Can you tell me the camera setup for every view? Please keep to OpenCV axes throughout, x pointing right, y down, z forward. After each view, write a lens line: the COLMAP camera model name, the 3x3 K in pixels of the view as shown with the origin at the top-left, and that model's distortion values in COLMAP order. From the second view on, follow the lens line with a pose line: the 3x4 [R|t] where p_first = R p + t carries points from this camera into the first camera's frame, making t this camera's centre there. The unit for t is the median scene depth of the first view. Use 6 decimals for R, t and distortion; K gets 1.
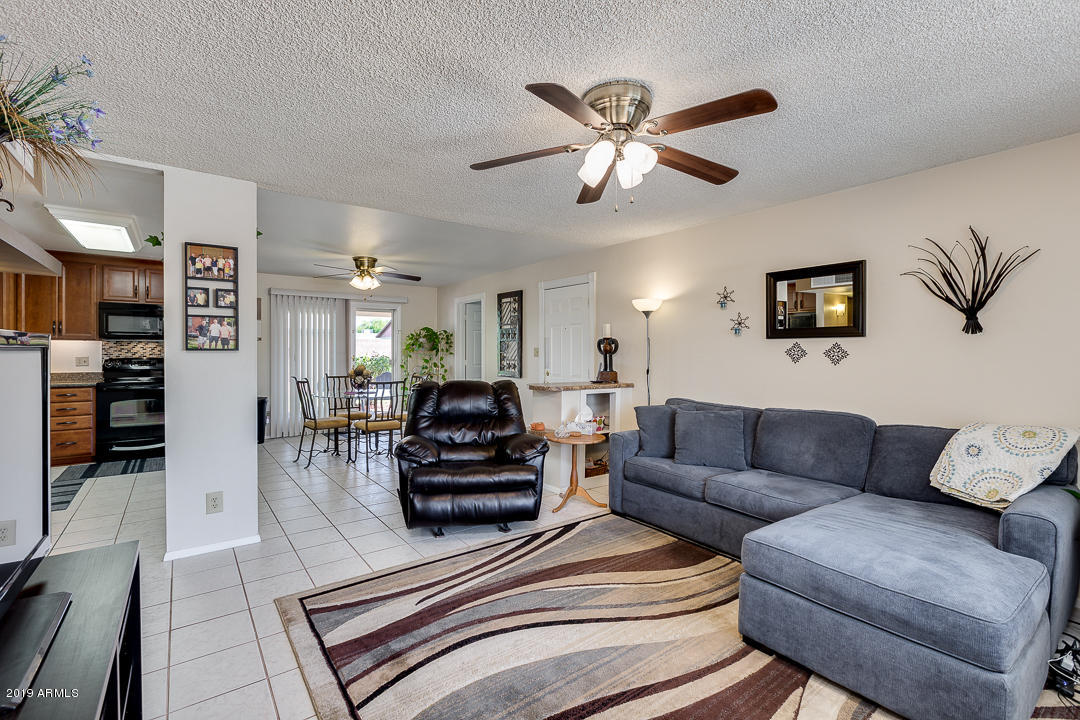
lens RADIAL K [[490.1, 0, 557.7], [0, 490.1, 354.9], [0, 0, 1]] dist [-0.003247, -0.001086]
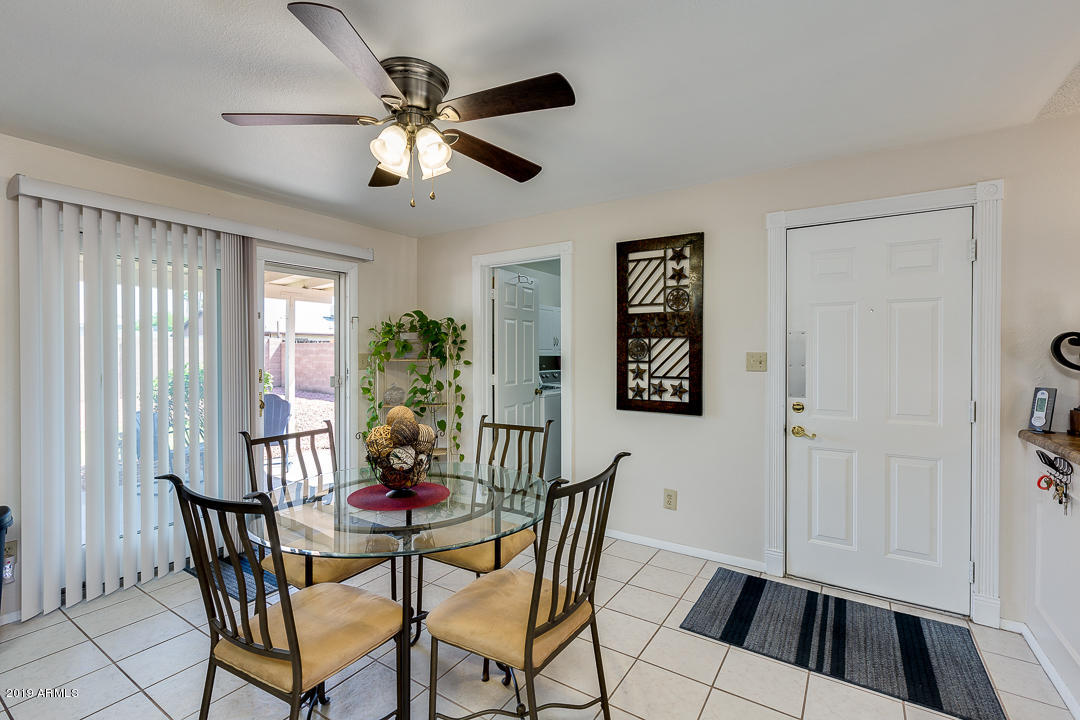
lens RADIAL K [[490.1, 0, 557.7], [0, 490.1, 354.9], [0, 0, 1]] dist [-0.003247, -0.001086]
pose [[0.945261, -0.004391, 0.326284, -0.450639], [0.005407, 0.999983, -0.002209, -0.014775], [-0.326269, 0.003852, 0.945269, 0.733994]]
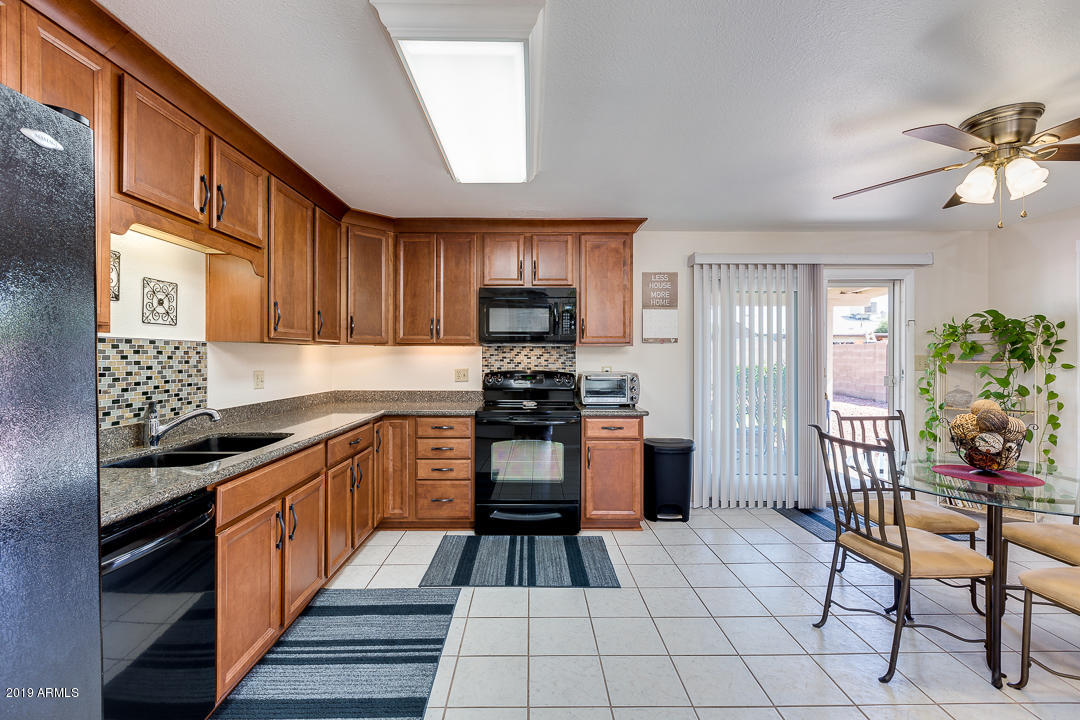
lens RADIAL K [[499.7, 0, 516.0], [0, 499.7, 354.8], [0, 0, 1]] dist [-0.002241, -0.000093]
pose [[0.774528, -0.001228, -0.632538, -0.484390], [-0.003757, 0.999972, -0.006542, -0.013156], [0.632529, 0.007444, 0.774501, 0.520657]]
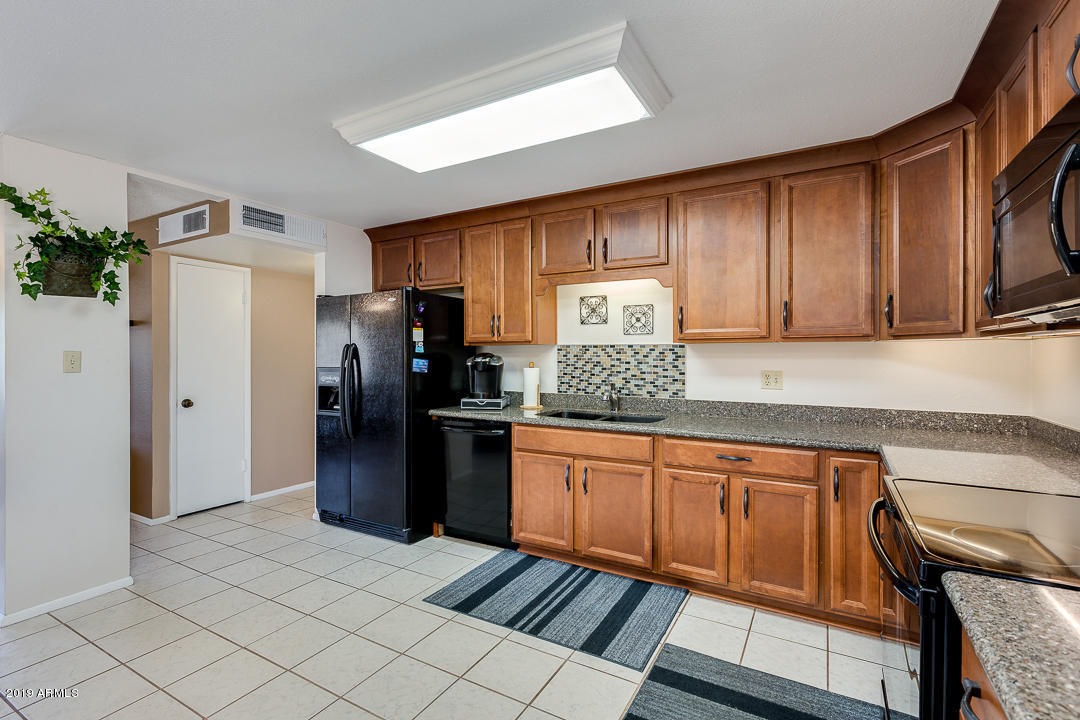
lens RADIAL K [[456.4, 0, 540.0], [0, 456.4, 360.0], [0, 0, 1]] dist [-0.001471, 0.000185]
pose [[-0.911410, 0.004586, -0.411474, -0.637510], [-0.002761, 0.999847, 0.017260, -0.017631], [0.411490, 0.016867, -0.911258, 1.162353]]
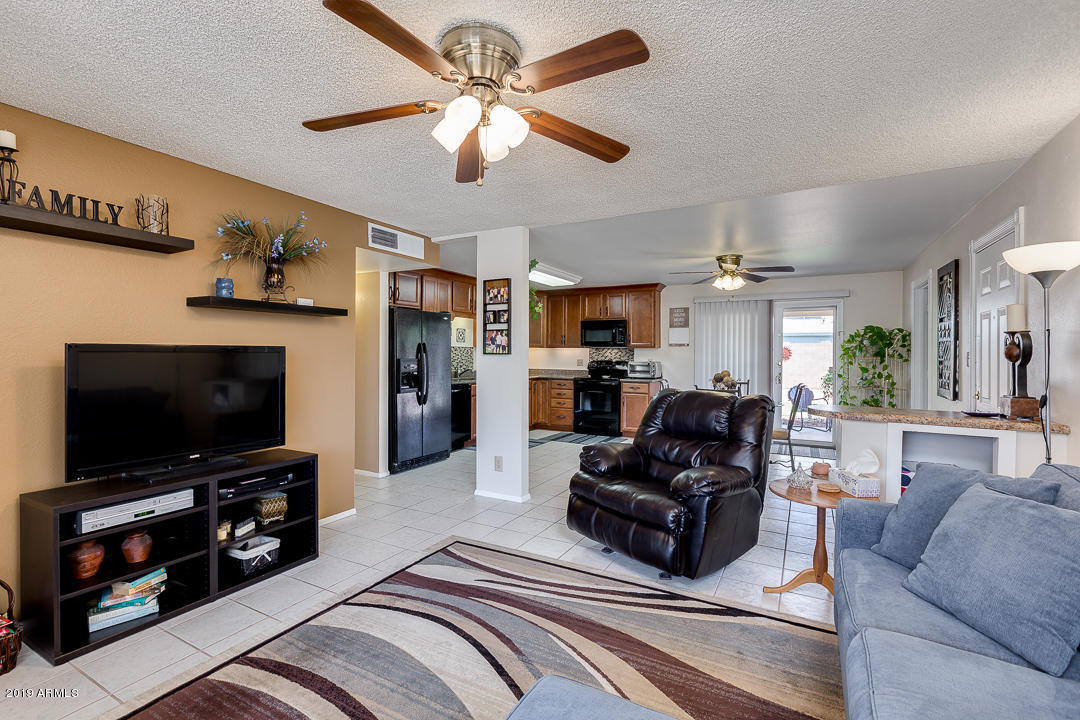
lens RADIAL K [[499.7, 0, 516.0], [0, 499.7, 354.8], [0, 0, 1]] dist [-0.002241, -0.000093]
pose [[0.370647, 0.001341, -0.928773, 0.363128], [-0.012421, 0.999917, -0.003513, -0.001949], [0.928691, 0.012839, 0.370633, 0.293678]]
